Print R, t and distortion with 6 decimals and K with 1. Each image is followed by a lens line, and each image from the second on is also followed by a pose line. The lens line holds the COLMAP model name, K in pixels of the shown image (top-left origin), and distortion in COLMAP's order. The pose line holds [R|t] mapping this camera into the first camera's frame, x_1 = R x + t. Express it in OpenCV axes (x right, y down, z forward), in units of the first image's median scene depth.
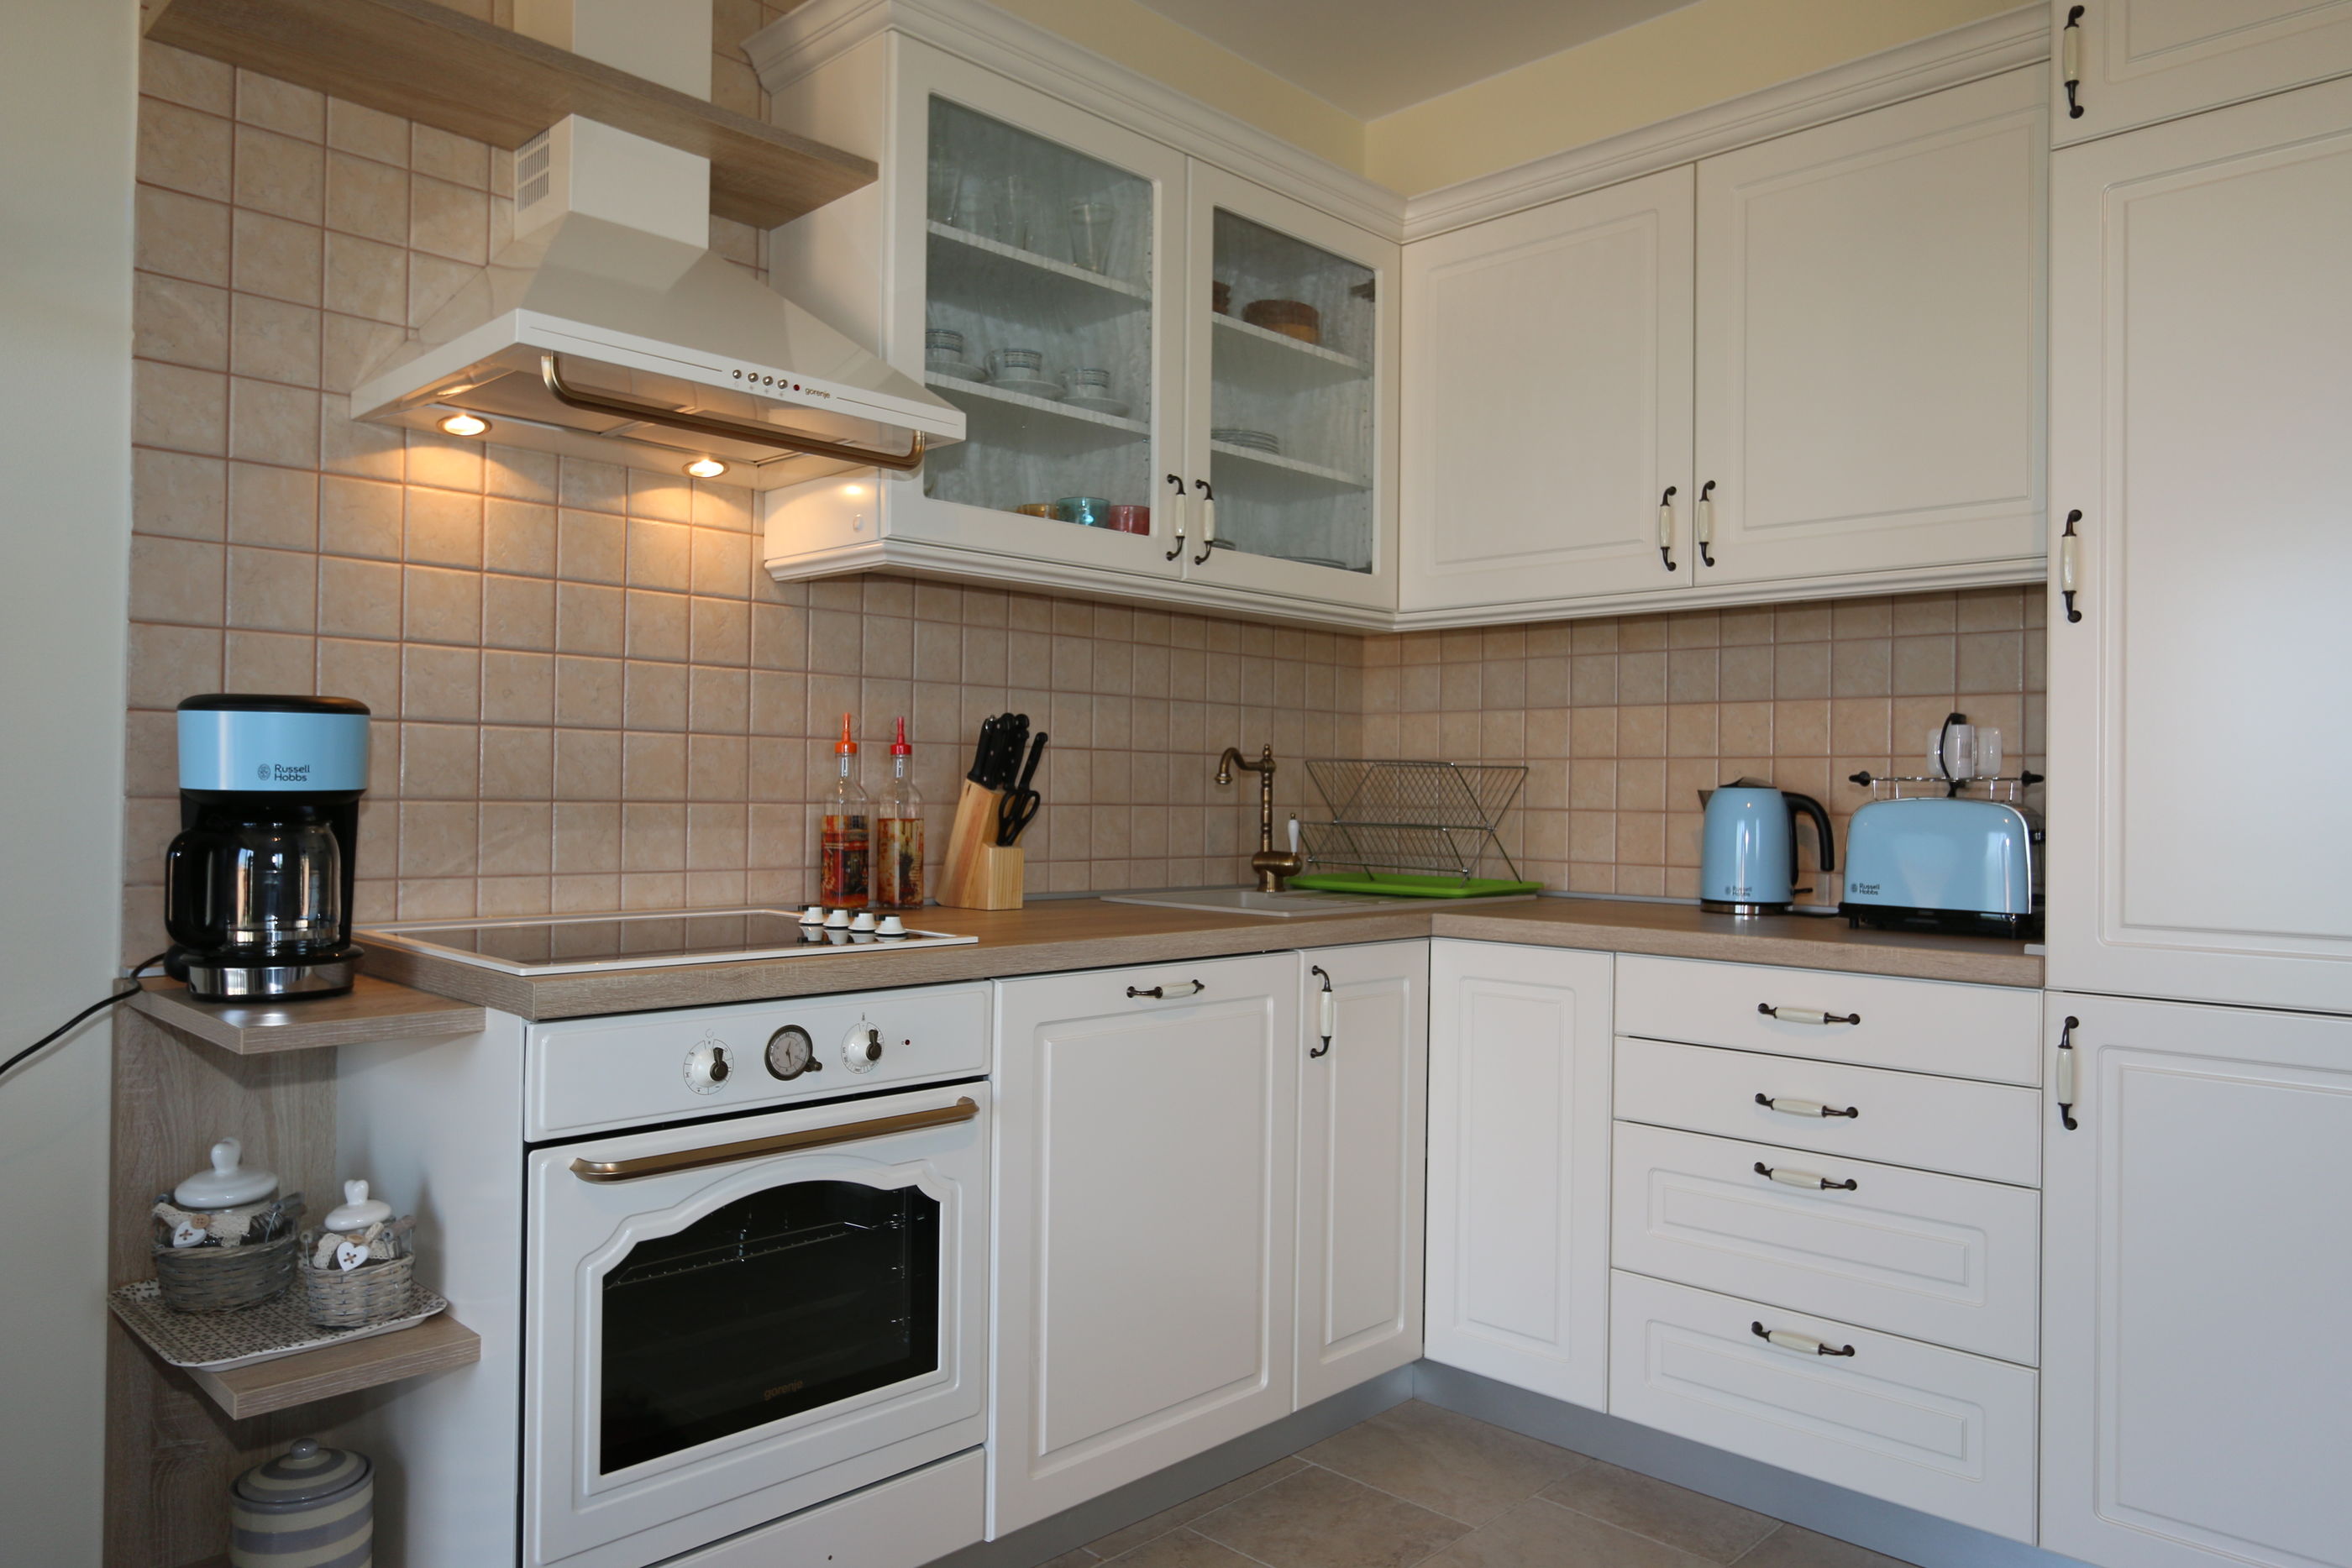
lens RADIAL K [[1558.8, 0, 1151.3], [0, 1558.8, 782.2], [0, 0, 1]] dist [-0.011369, 0.010072]
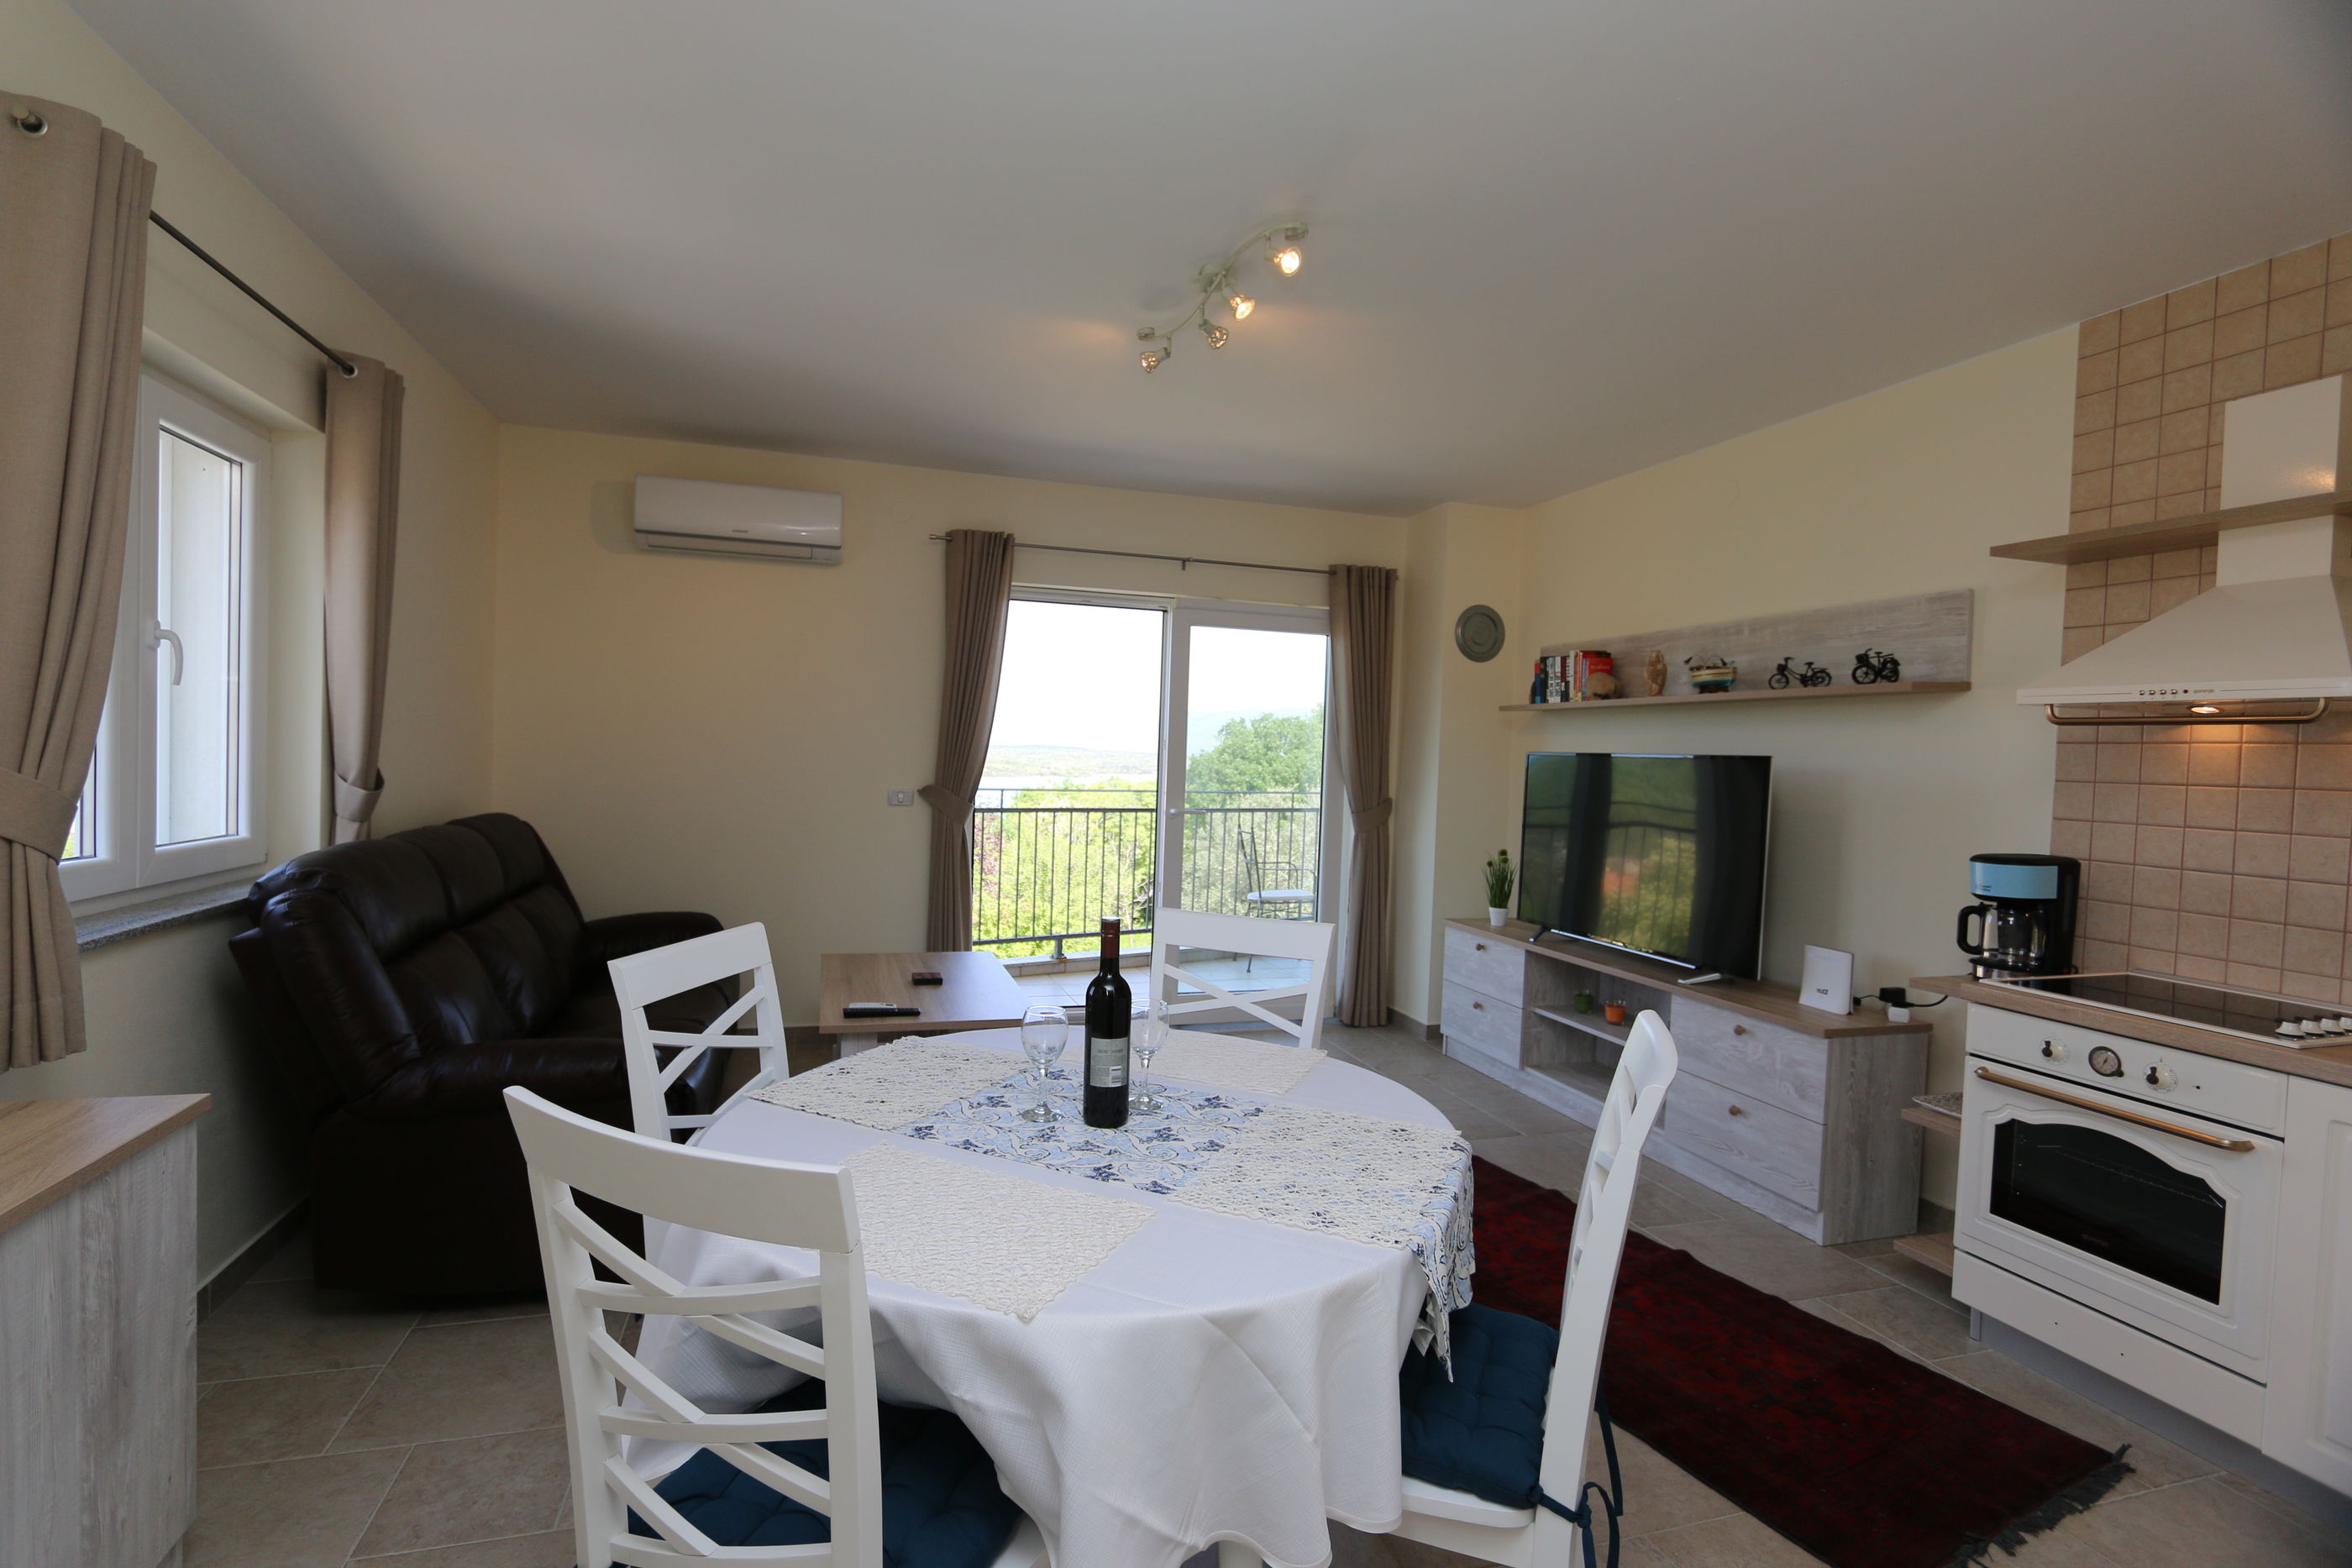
lens RADIAL K [[1081.3, 0, 1145.4], [0, 1081.3, 783.9], [0, 0, 1]] dist [-0.018514, 0.003179]
pose [[-0.487101, -0.002984, -0.873340, 1.171826], [-0.032122, 0.999379, 0.014501, -0.113566], [0.872755, 0.035117, -0.486895, 0.496635]]
